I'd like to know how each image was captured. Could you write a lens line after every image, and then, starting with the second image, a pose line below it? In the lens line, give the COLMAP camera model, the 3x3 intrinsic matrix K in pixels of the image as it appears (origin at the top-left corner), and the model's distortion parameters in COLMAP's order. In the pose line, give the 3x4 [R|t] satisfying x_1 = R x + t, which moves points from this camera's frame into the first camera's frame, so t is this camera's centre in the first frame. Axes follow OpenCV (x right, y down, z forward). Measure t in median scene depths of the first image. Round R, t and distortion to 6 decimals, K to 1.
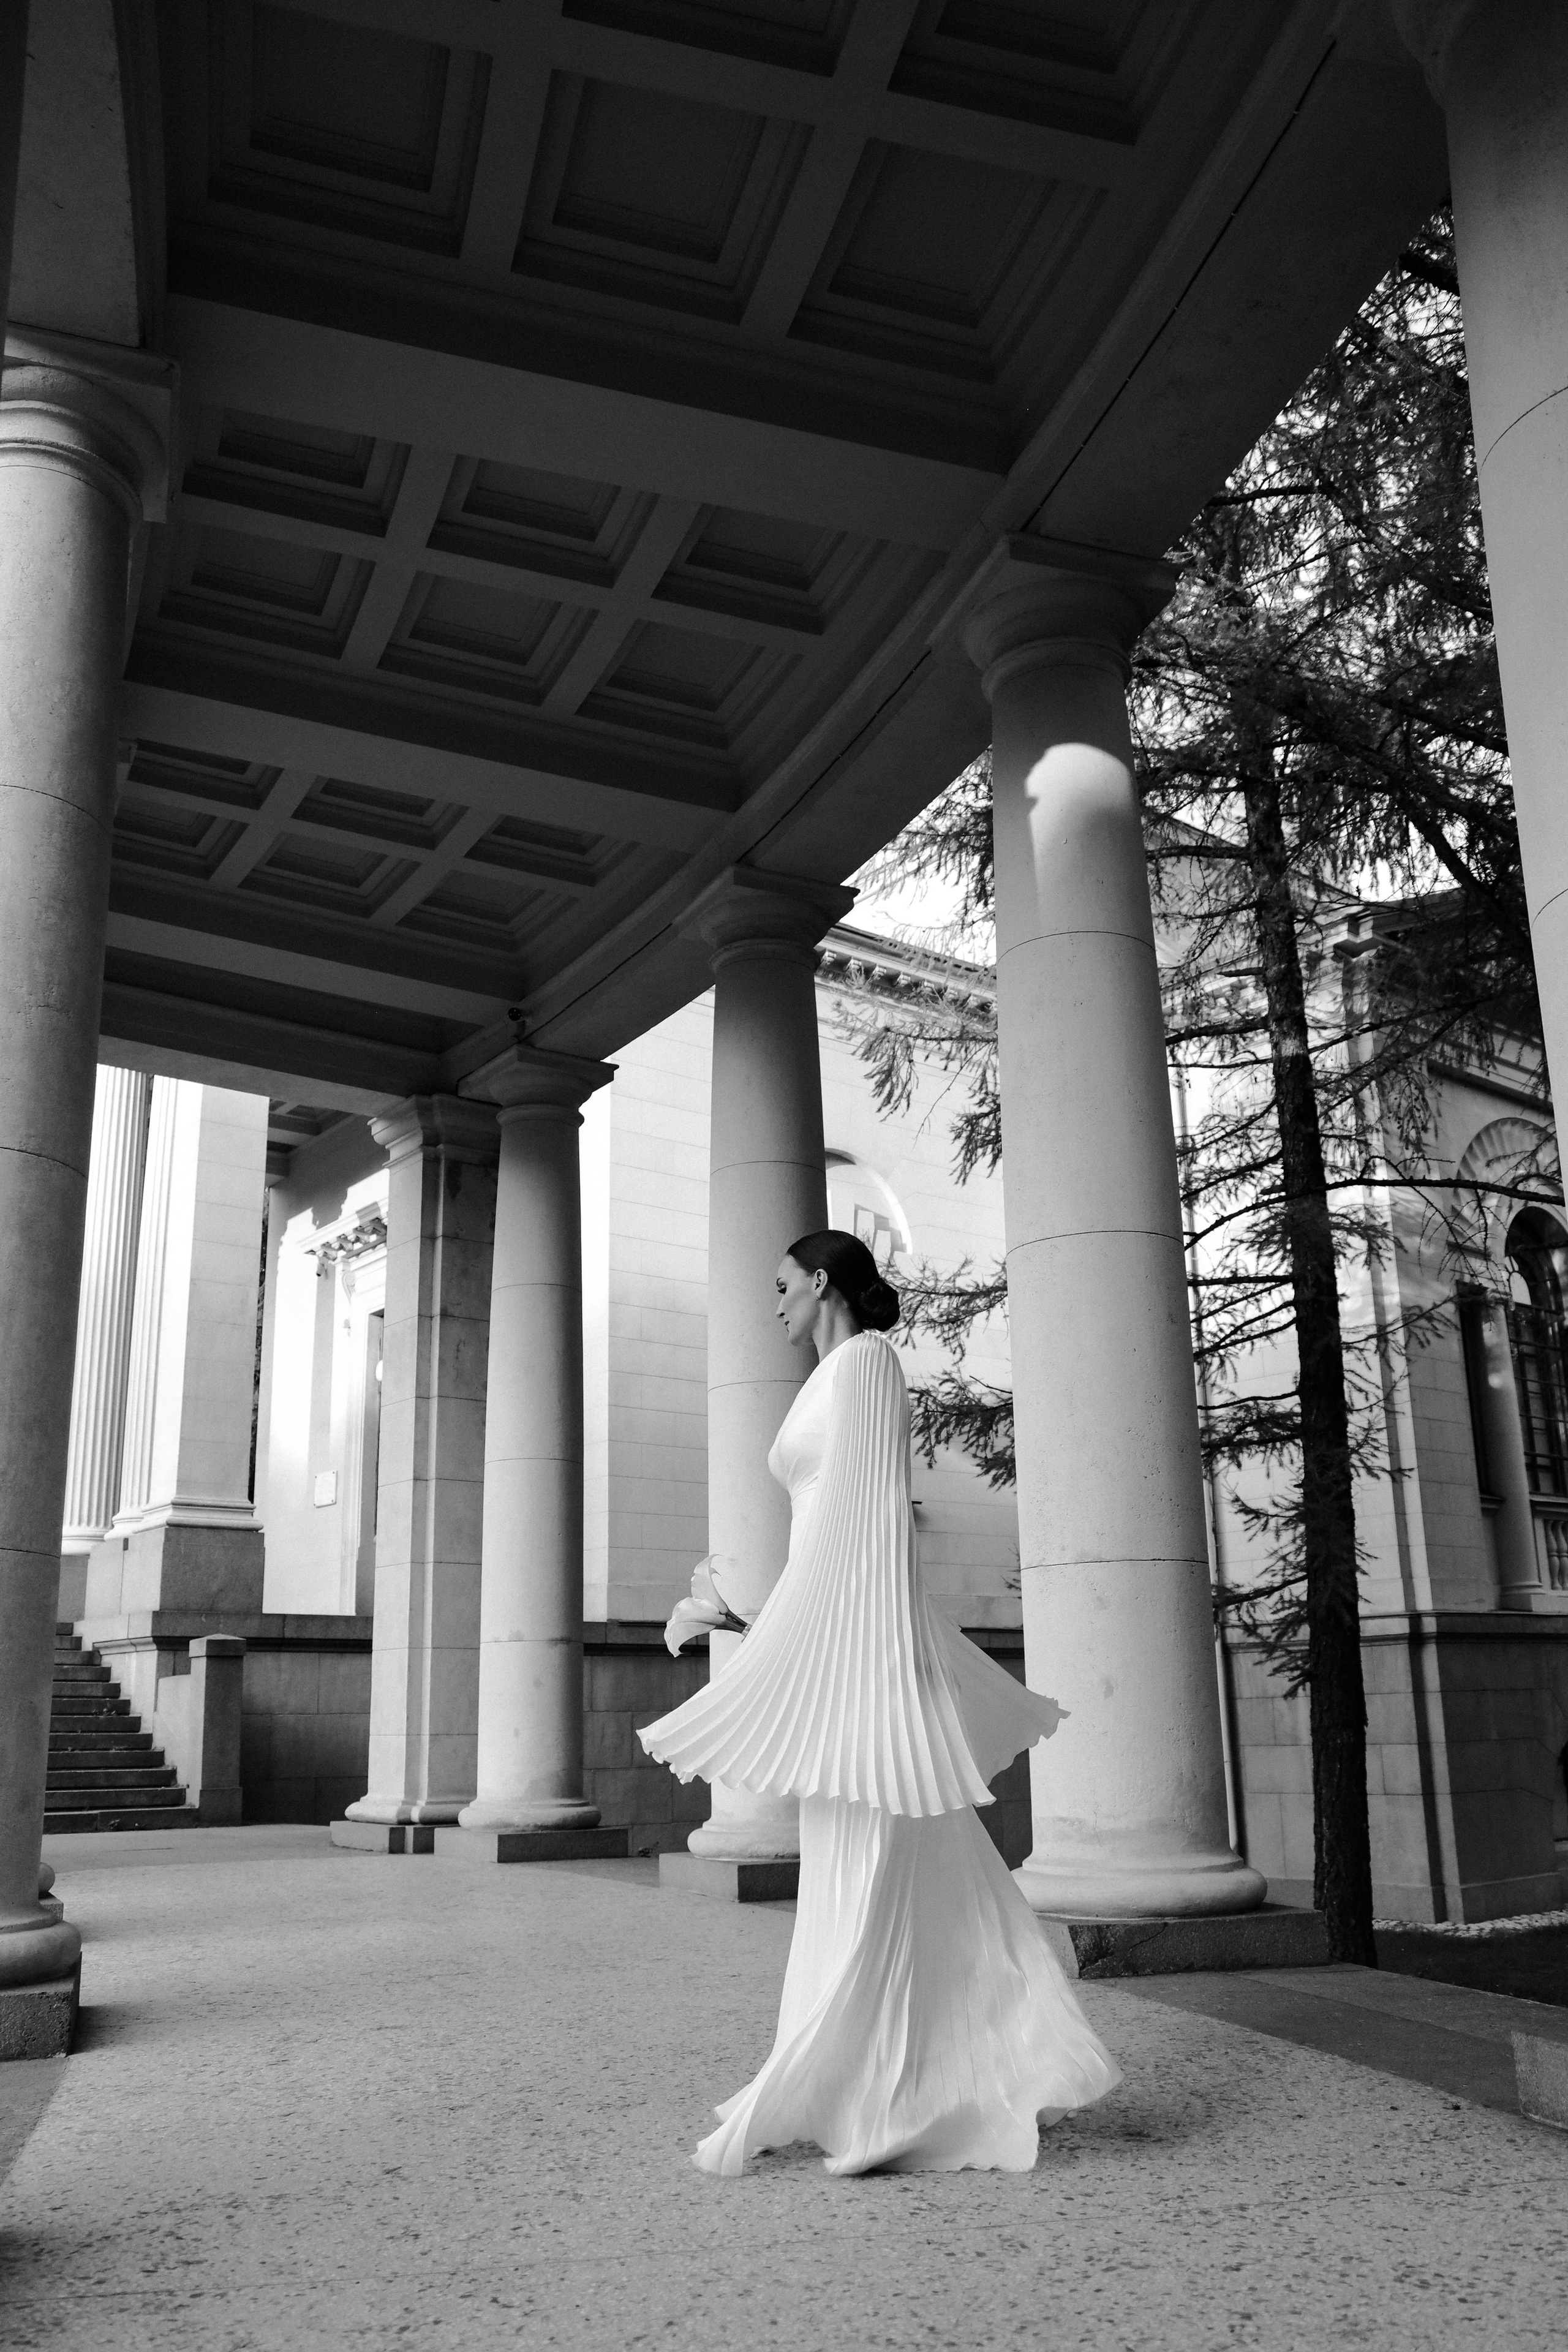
lens RADIAL K [[1992.1, 0, 784.0], [0, 1992.1, 1176.0], [0, 0, 1]] dist [-0.005162, -0.001626]
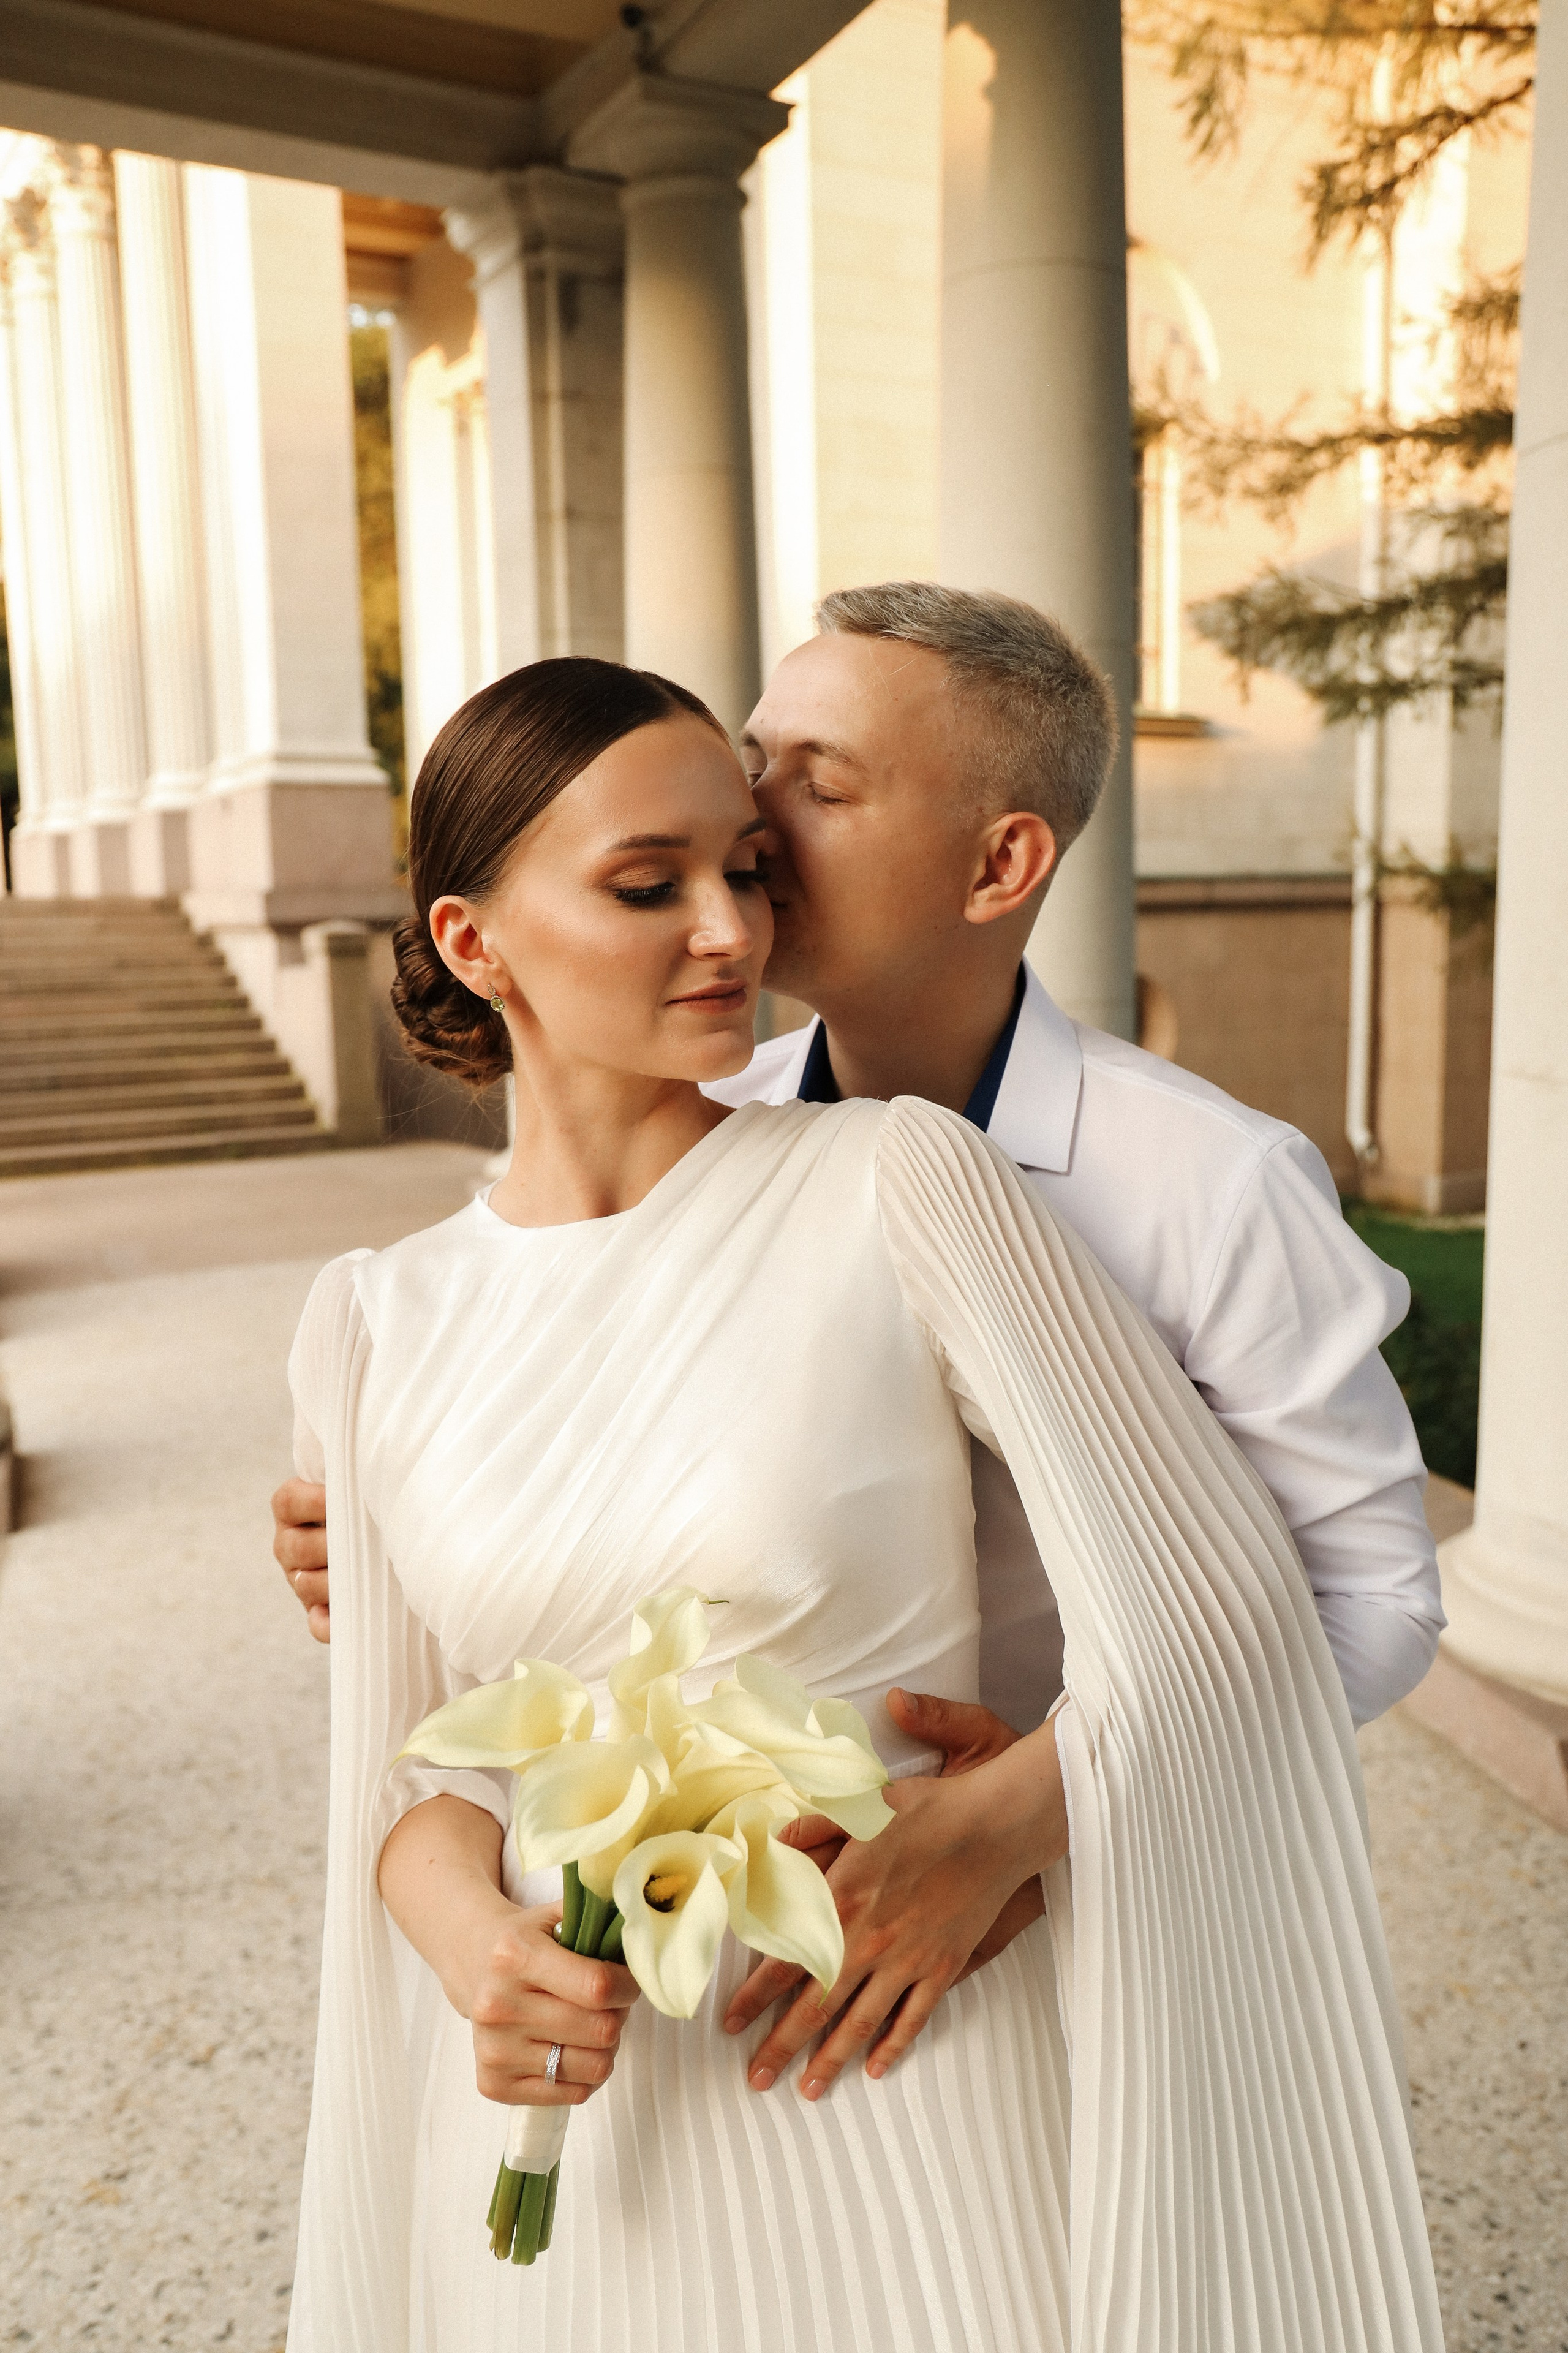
lens RADIAL K [[2076.5, 0, 784.0], [0, 2076.5, 1176.5], [0, 0, 1]] dist [0.006600, 0.017610]
pose [[0.993743, 0.005815, -0.111542, -0.008245], [0.038973, 0.917826, 0.395066, -0.002399], [0.104674, -0.396941, 0.911856, 0.213426]]
